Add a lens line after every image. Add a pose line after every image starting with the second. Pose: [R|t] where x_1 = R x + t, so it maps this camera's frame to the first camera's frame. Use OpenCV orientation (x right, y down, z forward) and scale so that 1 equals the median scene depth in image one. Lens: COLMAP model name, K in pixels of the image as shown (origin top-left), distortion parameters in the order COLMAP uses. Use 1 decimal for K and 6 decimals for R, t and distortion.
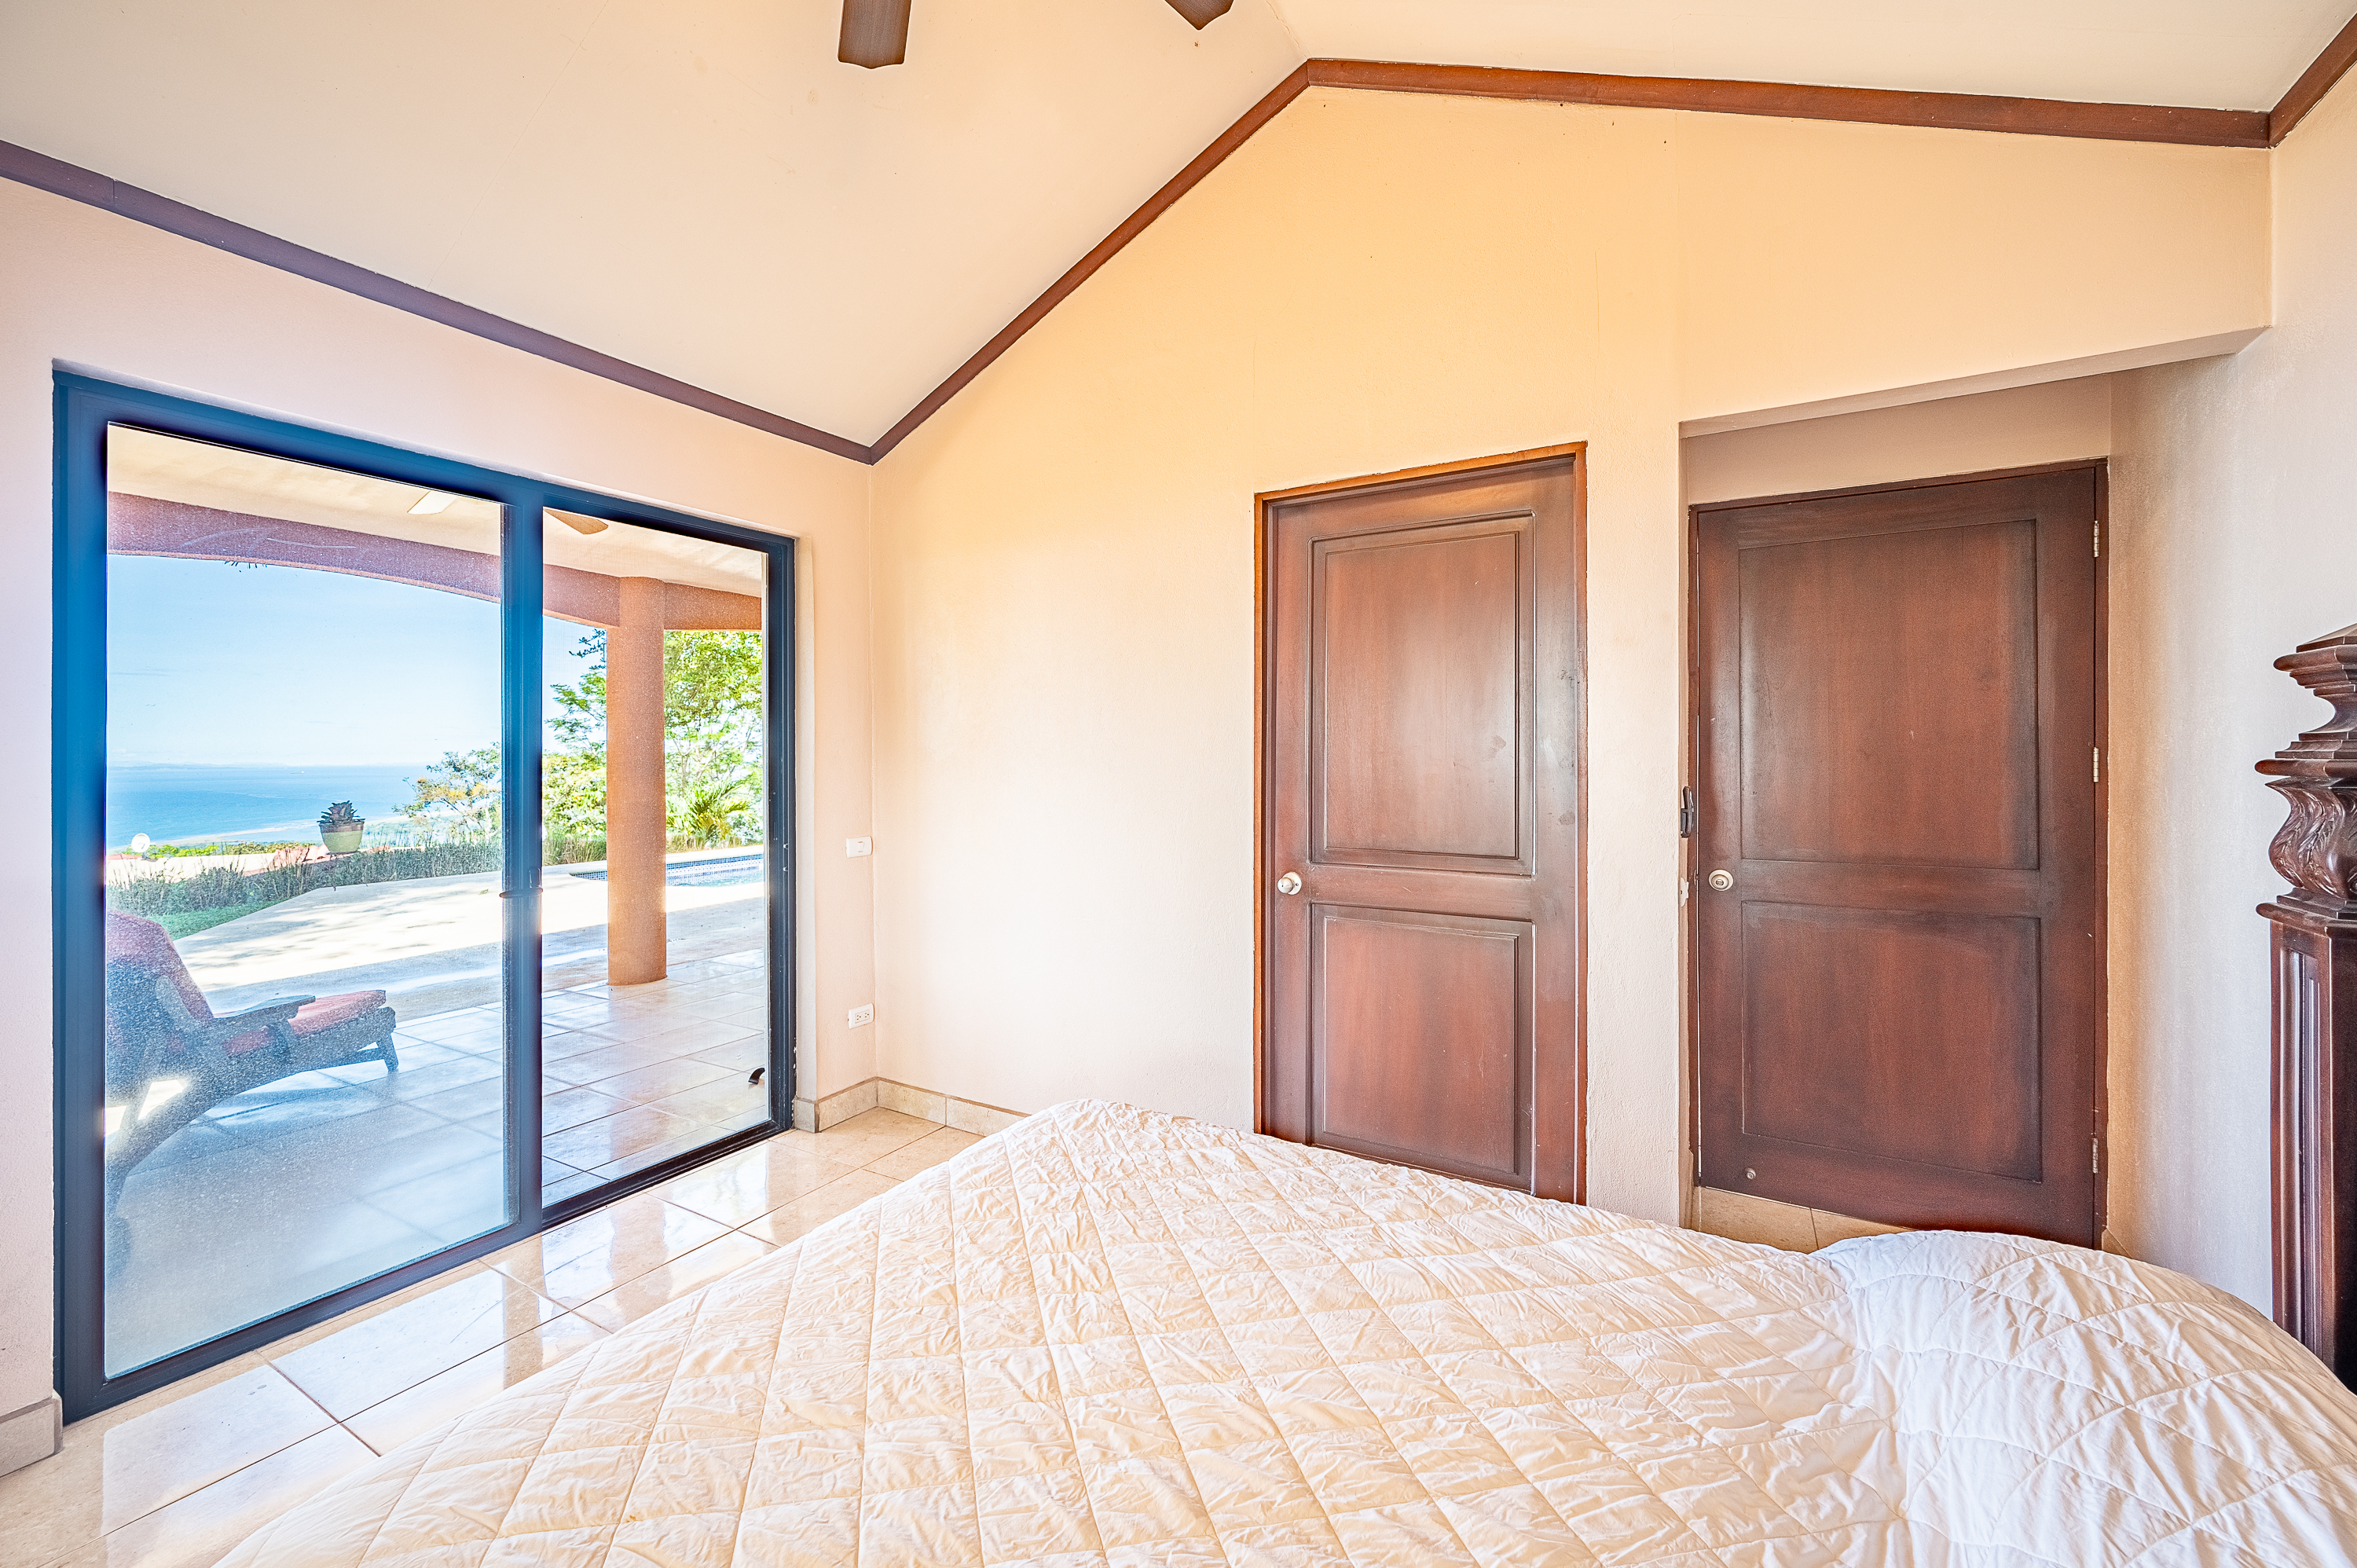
lens RADIAL K [[929.8, 0, 1180.7], [0, 929.8, 762.0], [0, 0, 1]] dist [-0.000249, -0.000385]
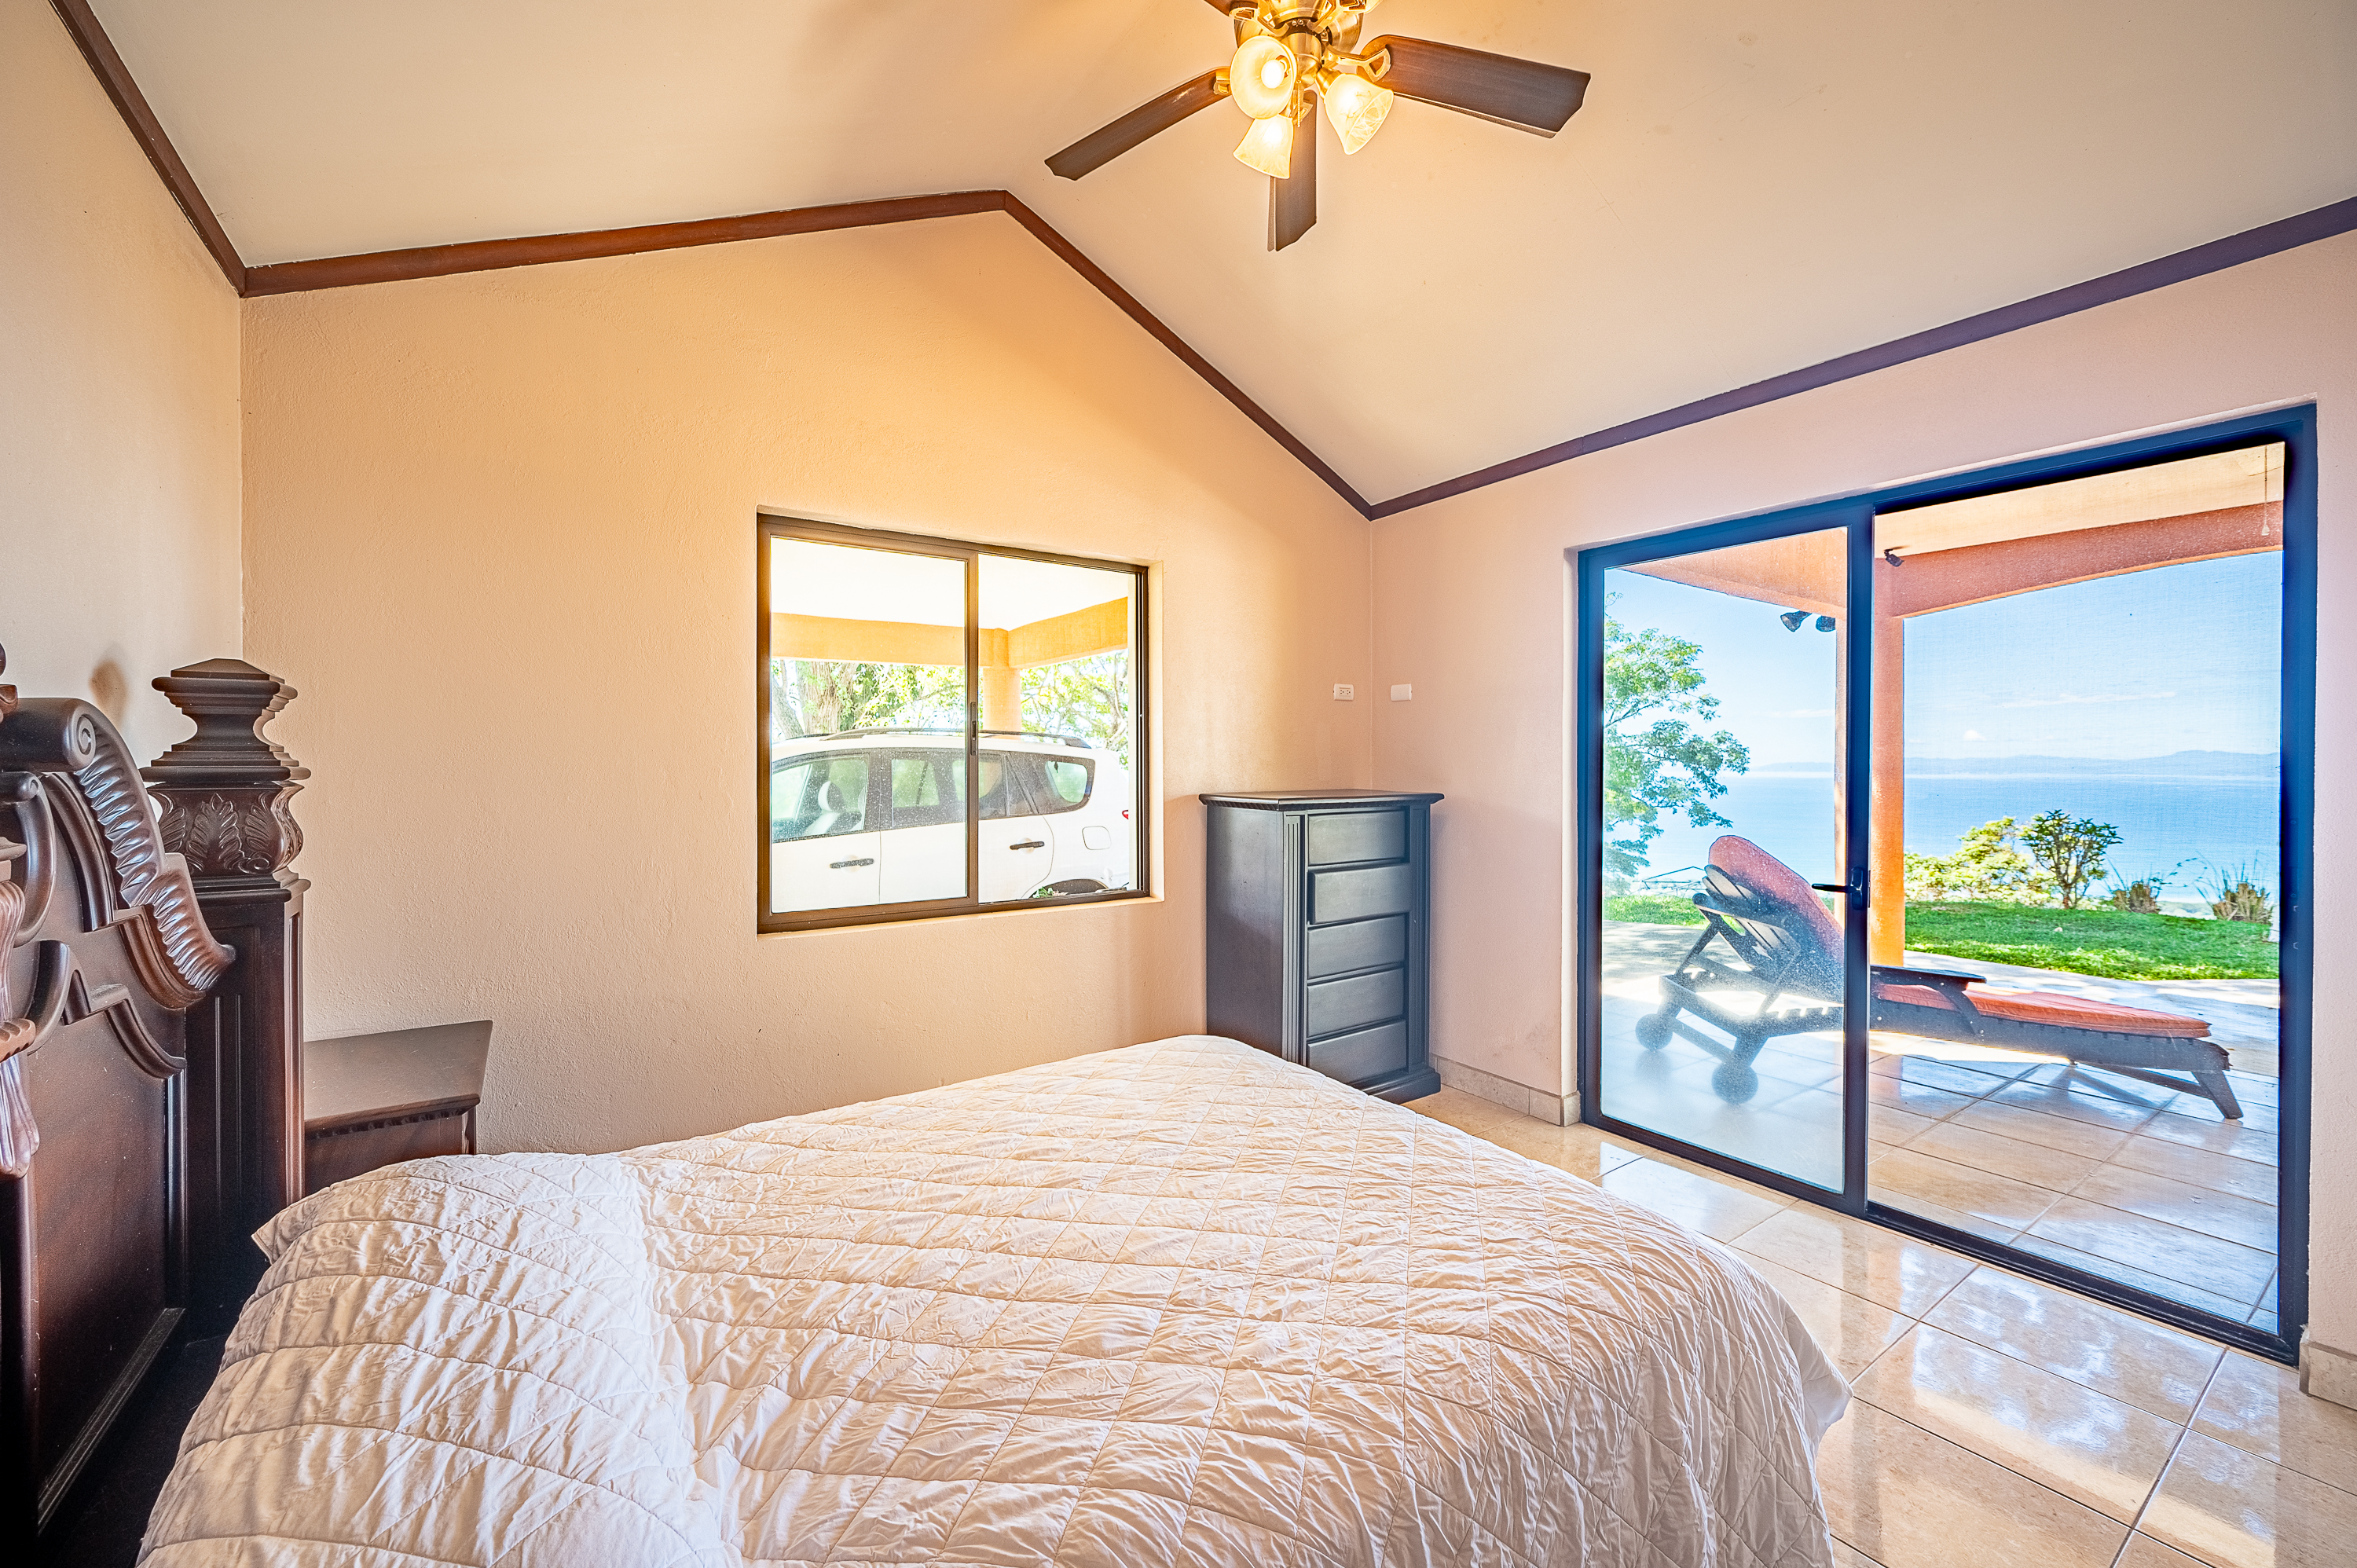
lens RADIAL K [[929.8, 0, 1166.7], [0, 929.8, 775.4], [0, 0, 1]] dist [-0.000249, -0.000385]
pose [[-0.439008, 0.018084, -0.898301, 1.271854], [-0.005914, 0.999718, 0.023016, -0.019931], [0.898464, 0.015417, -0.438777, 1.674054]]
